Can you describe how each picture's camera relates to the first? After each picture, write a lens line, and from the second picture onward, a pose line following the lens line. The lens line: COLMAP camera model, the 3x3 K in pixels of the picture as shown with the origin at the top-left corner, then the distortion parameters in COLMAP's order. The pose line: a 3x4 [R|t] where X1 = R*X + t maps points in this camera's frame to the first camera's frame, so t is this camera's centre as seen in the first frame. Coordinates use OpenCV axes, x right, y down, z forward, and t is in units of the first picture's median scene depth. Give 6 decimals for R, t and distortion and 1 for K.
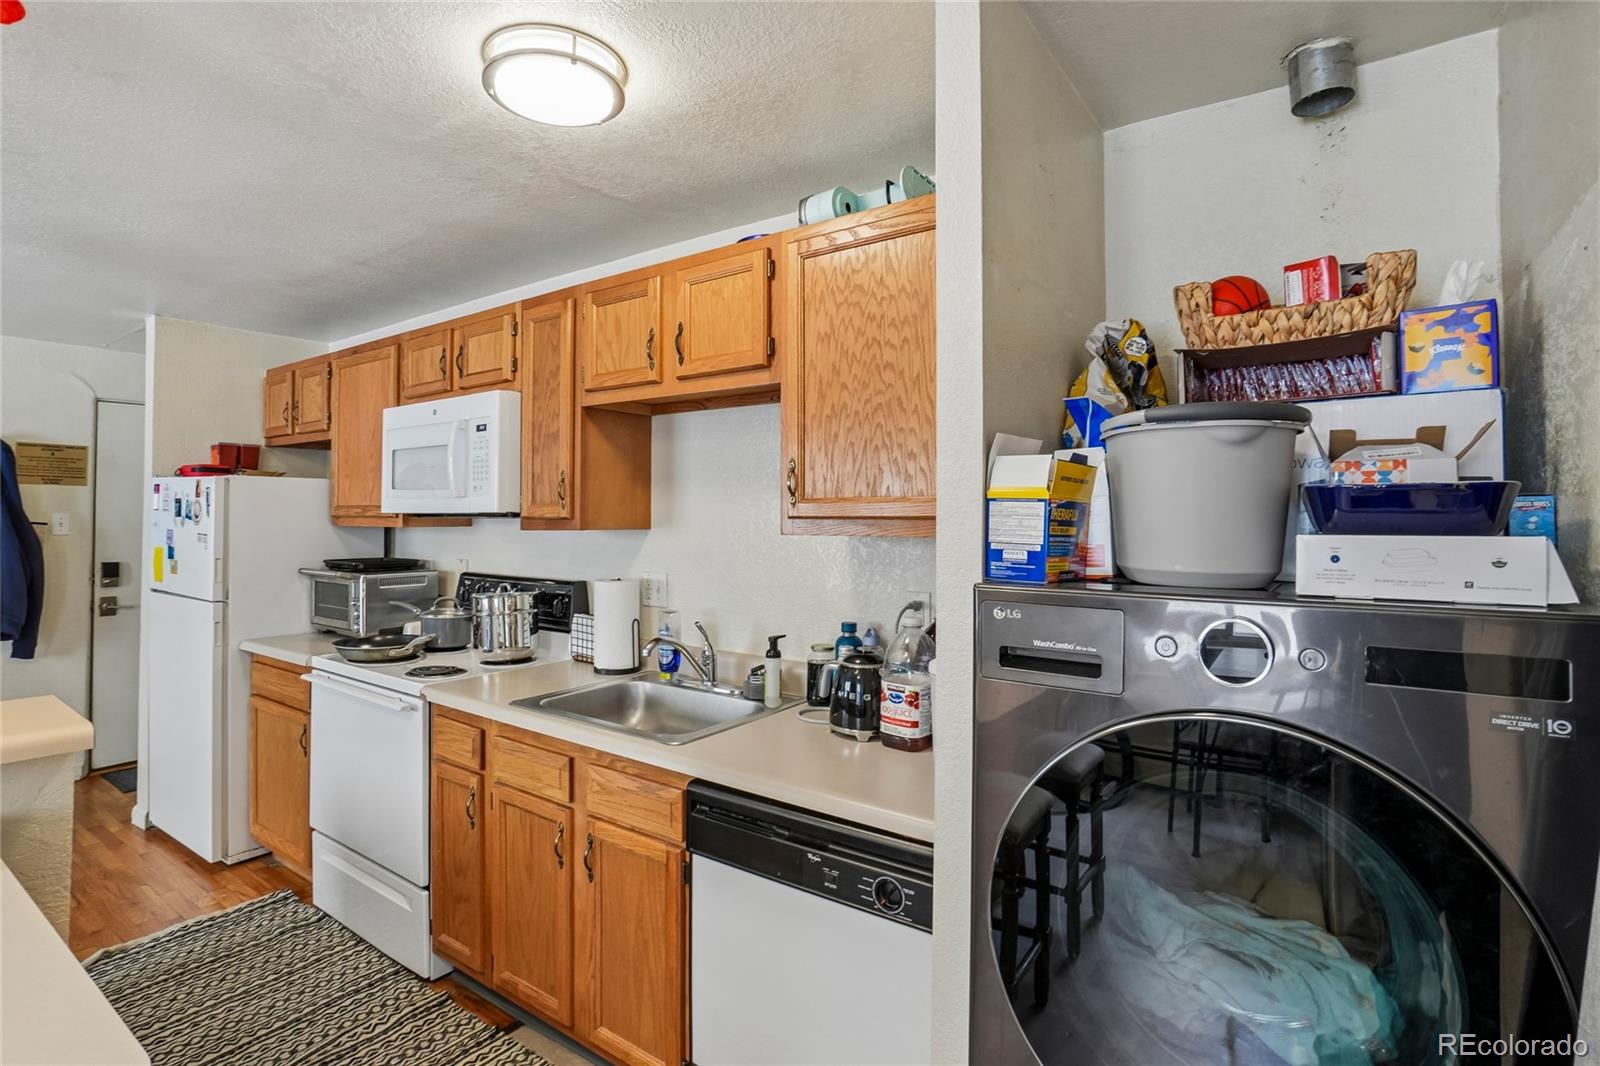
lens RADIAL K [[782.6, 0, 786.6], [0, 782.6, 510.7], [0, 0, 1]] dist [-0.044193, 0.018511]
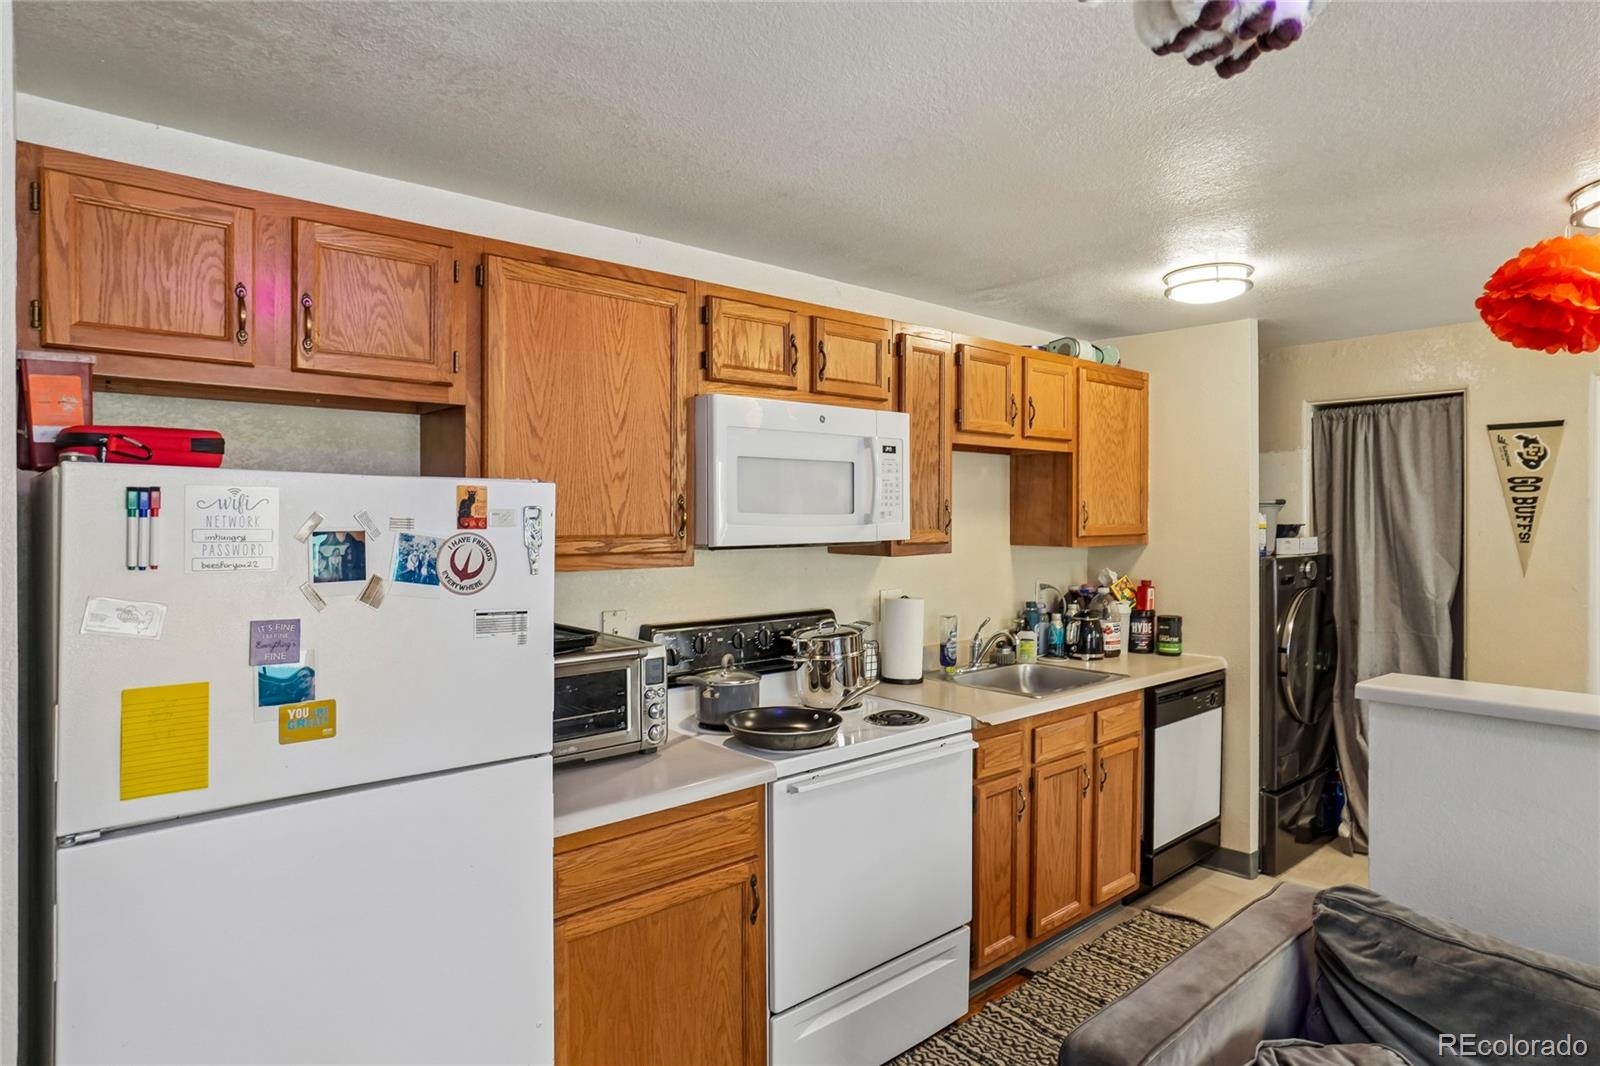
lens RADIAL K [[893.2, 0, 793.8], [0, 893.2, 520.2], [0, 0, 1]] dist [-0.025156, 0.013524]
pose [[0.229601, -0.013261, 0.973195, -1.584369], [-0.006542, 0.999864, 0.015168, -0.040497], [-0.973263, -0.009850, 0.229483, 0.937365]]
